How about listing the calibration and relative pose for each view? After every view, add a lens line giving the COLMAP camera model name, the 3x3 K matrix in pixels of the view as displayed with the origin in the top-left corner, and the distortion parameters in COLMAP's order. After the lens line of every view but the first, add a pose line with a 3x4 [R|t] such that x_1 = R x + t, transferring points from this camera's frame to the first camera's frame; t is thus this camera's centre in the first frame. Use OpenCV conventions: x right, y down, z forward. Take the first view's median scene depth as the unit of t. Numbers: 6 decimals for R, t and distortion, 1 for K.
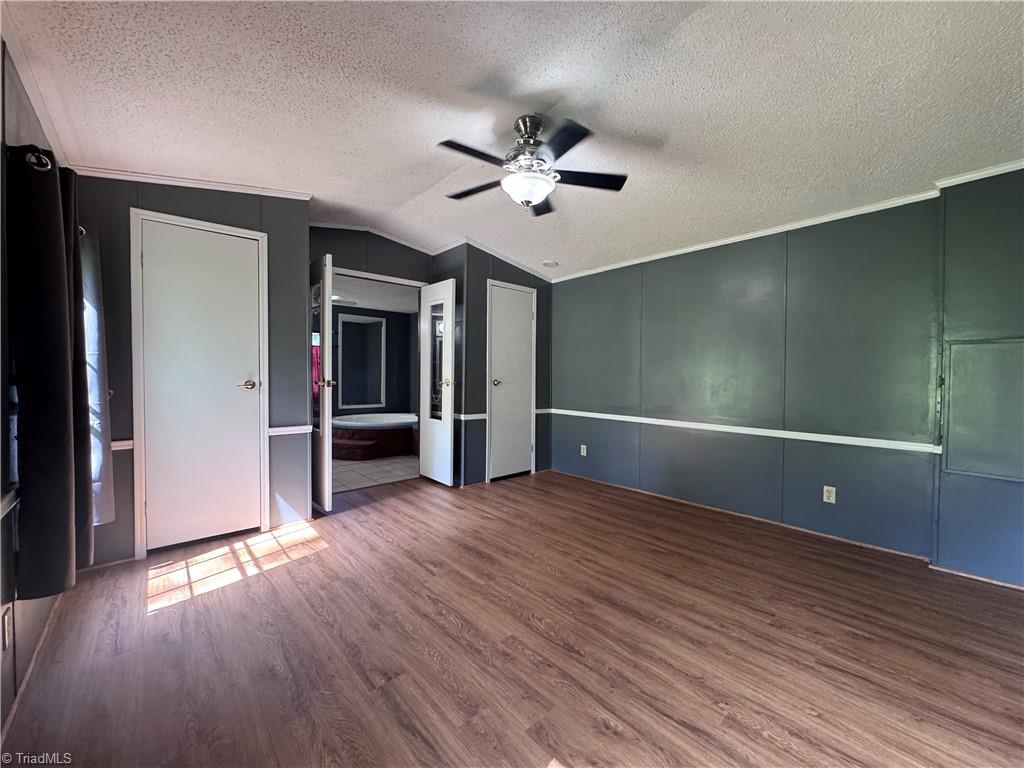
lens RADIAL K [[409.5, 0, 512.8], [0, 409.5, 387.7], [0, 0, 1]] dist [0.000867, 0.000055]
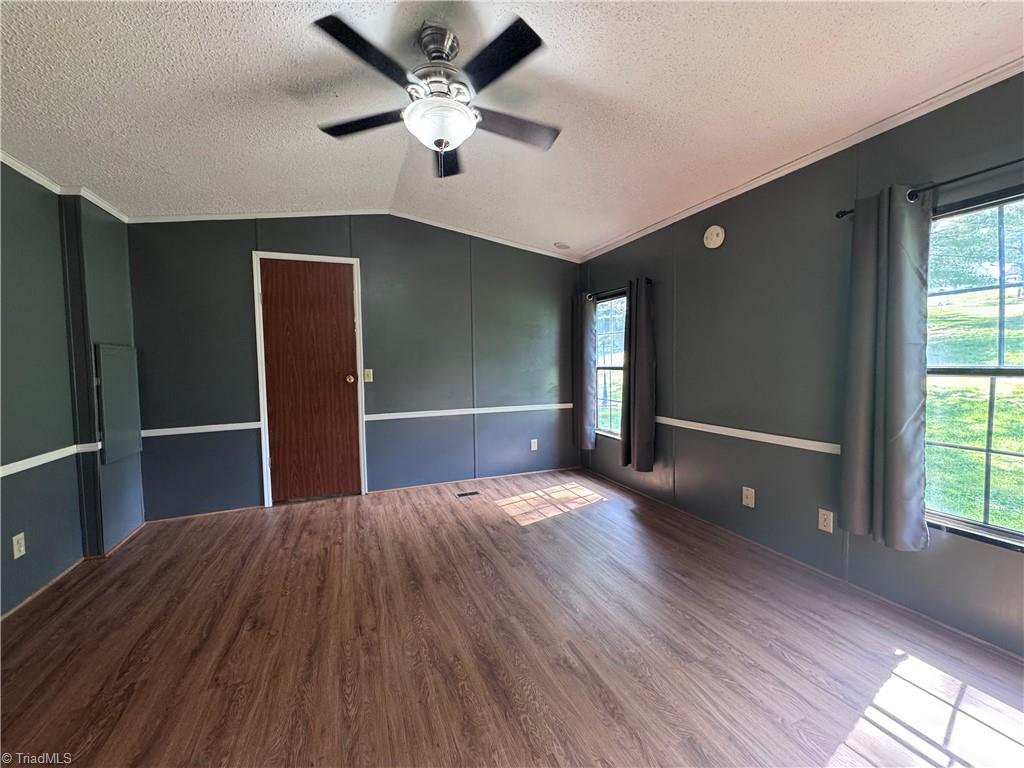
lens RADIAL K [[409.5, 0, 511.7], [0, 409.5, 381.4], [0, 0, 1]] dist [0.000867, 0.000055]
pose [[-0.941296, -0.004620, 0.337552, -0.397324], [0.020077, 0.997370, 0.069637, -0.081104], [-0.336986, 0.072326, -0.938728, 1.965733]]
